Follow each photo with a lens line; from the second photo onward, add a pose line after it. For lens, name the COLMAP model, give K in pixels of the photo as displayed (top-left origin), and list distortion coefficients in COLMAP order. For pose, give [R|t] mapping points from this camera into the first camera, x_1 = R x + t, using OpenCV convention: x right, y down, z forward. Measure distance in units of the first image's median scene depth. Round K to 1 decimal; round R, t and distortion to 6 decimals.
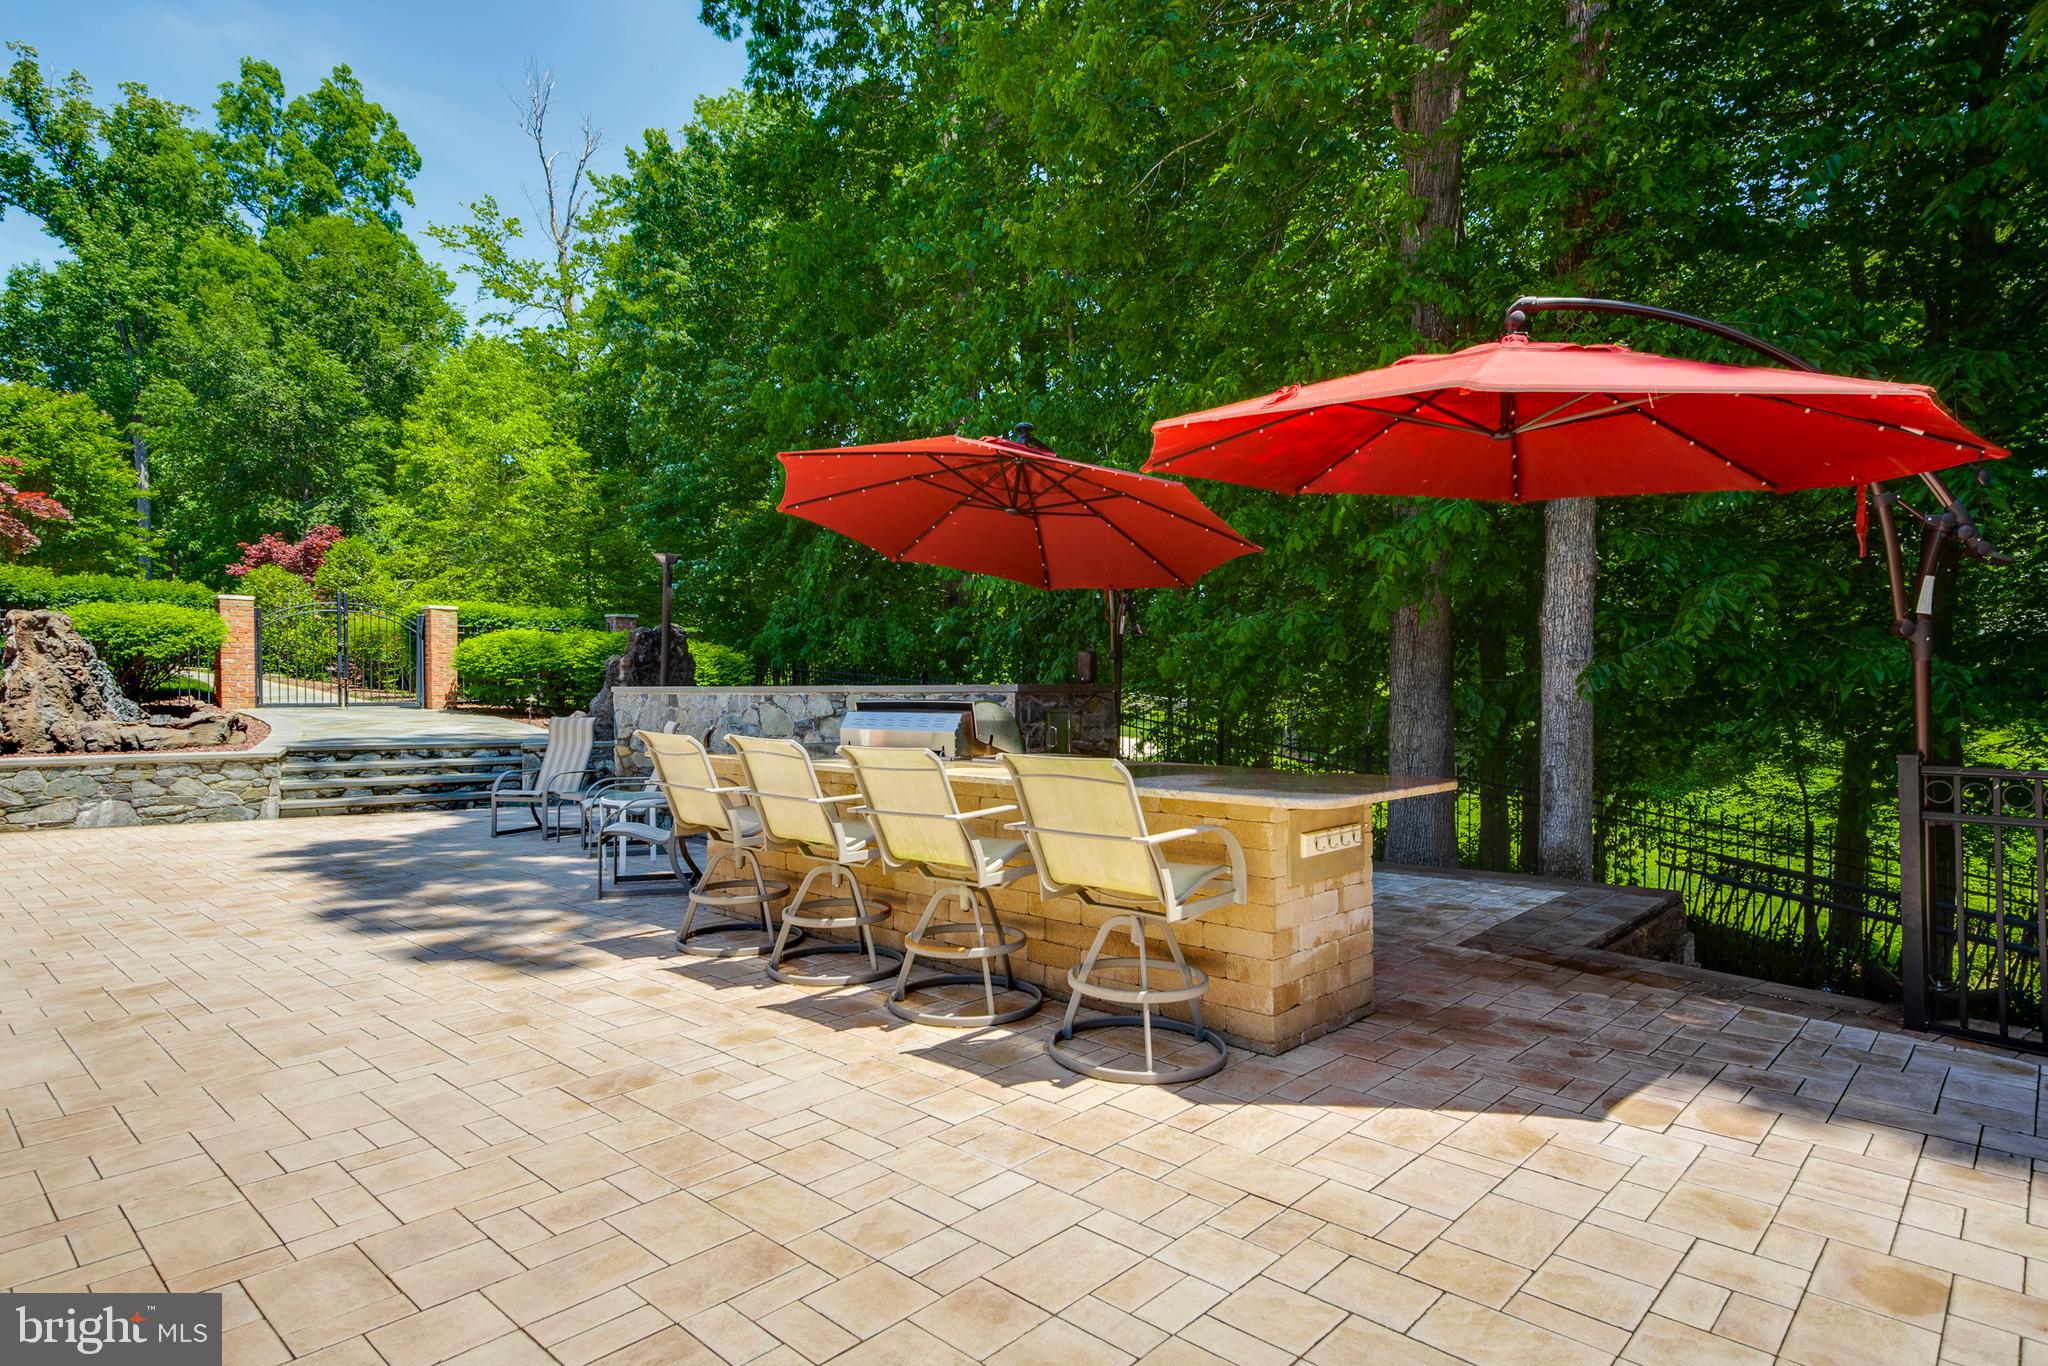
lens RADIAL K [[1075.4, 0, 1015.7], [0, 1075.4, 692.7], [0, 0, 1]] dist [0.033303, -0.000141]
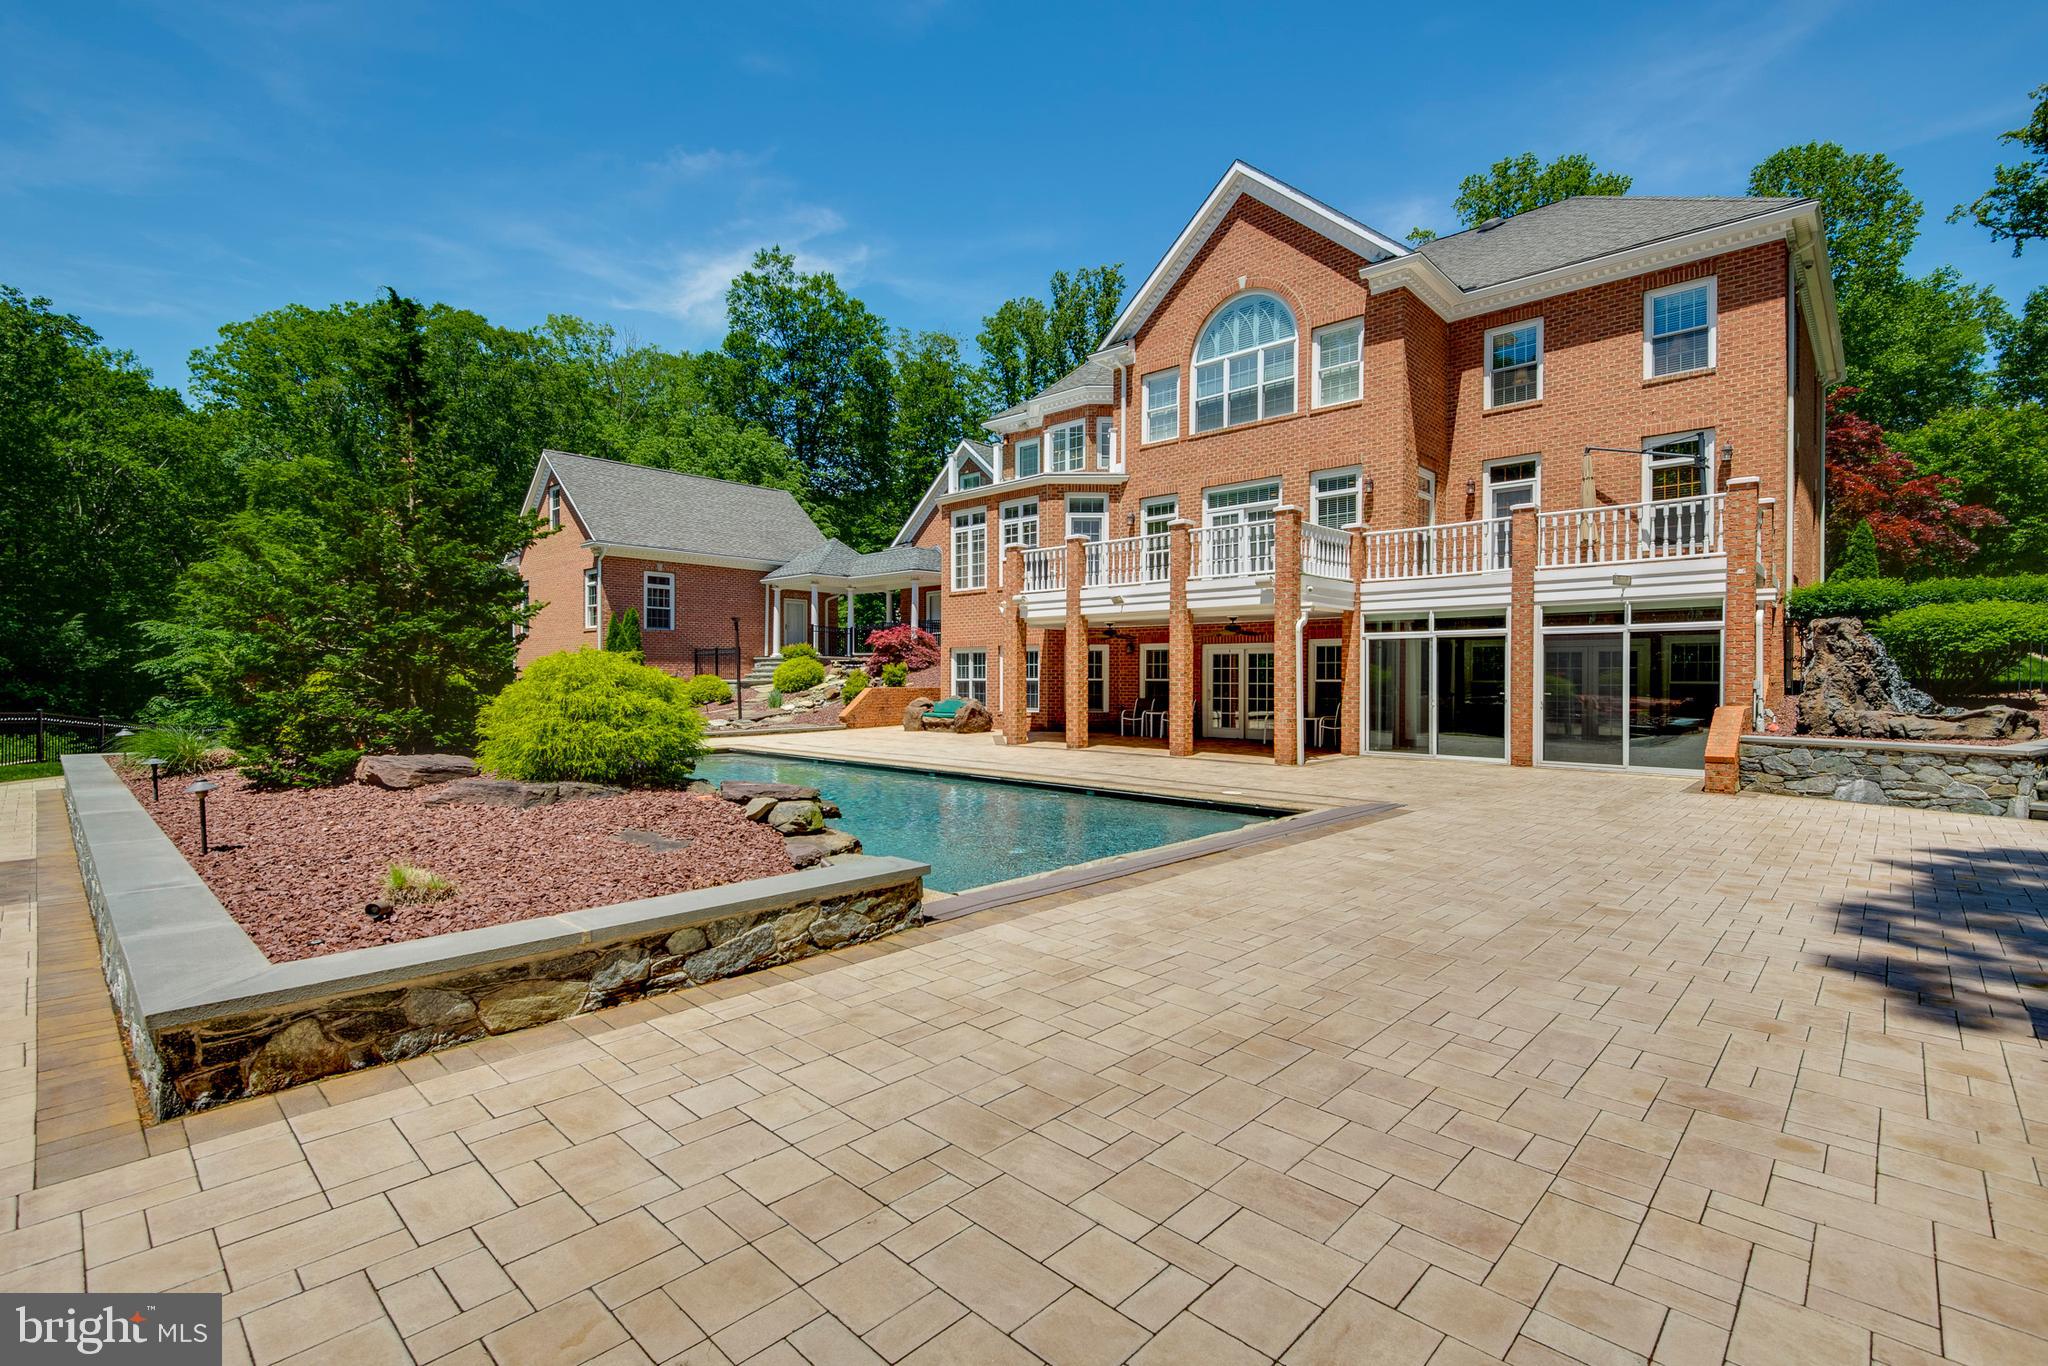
lens RADIAL K [[923.5, 0, 1022.0], [0, 923.5, 684.3], [0, 0, 1]] dist [-0.003833, -0.002870]
pose [[-0.008562, 0.012527, -0.999885, 0.147736], [-0.007180, 0.999895, 0.012589, -0.008457], [0.999938, 0.007287, -0.008471, 0.117651]]
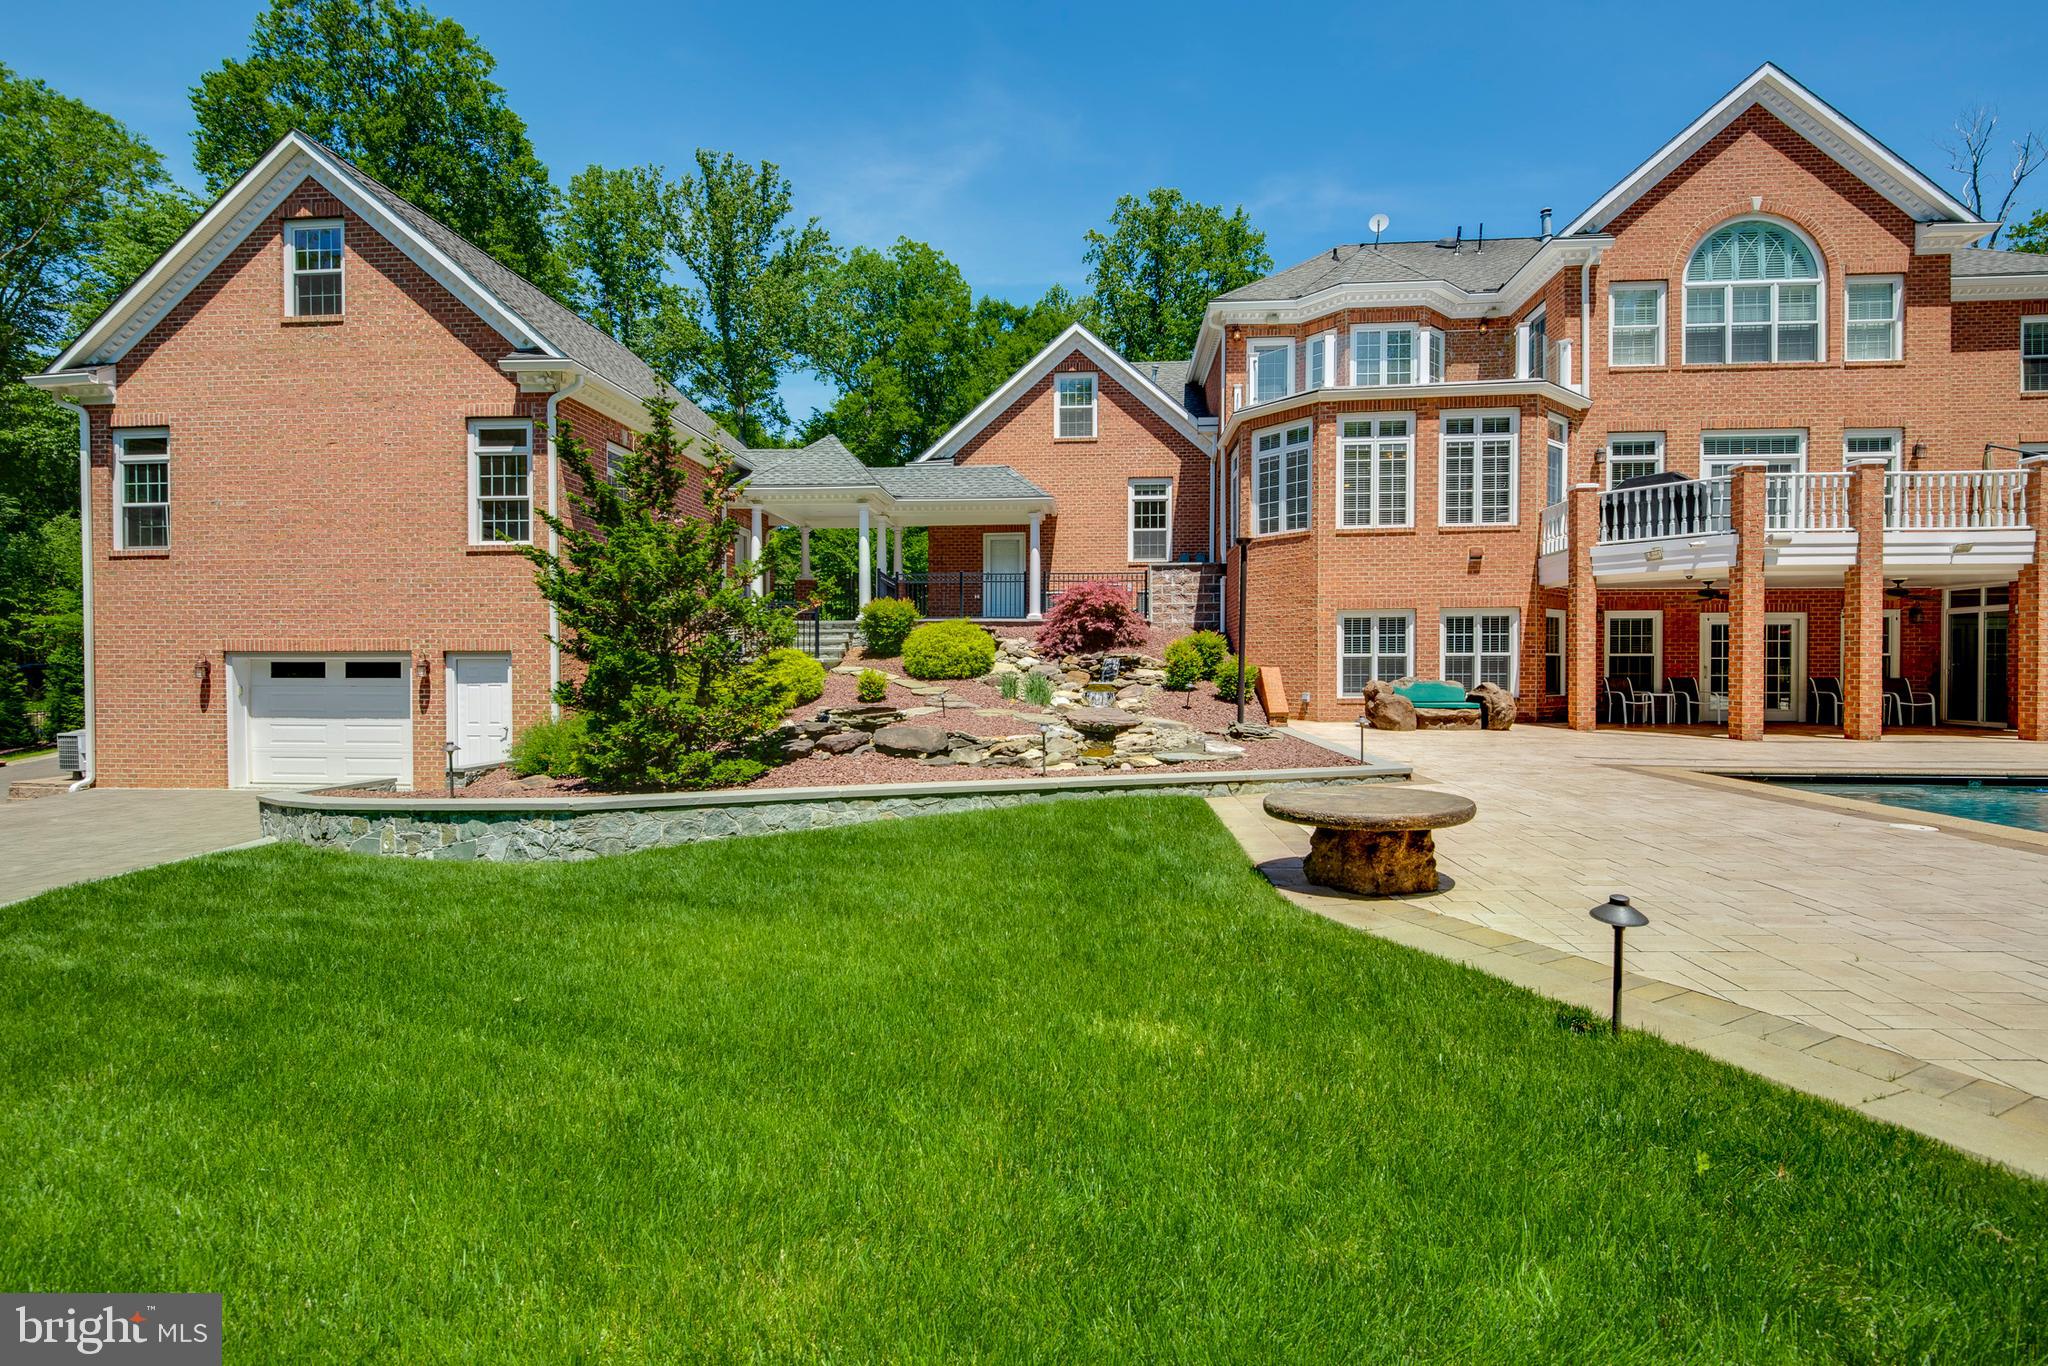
lens RADIAL K [[923.5, 0, 1016.2], [0, 923.5, 668.2], [0, 0, 1]] dist [-0.003833, -0.002870]
pose [[0.612330, 0.003011, -0.790597, -0.771716], [-0.005456, 0.999985, -0.000417, 0.020601], [0.790584, 0.004569, 0.612337, -0.950626]]
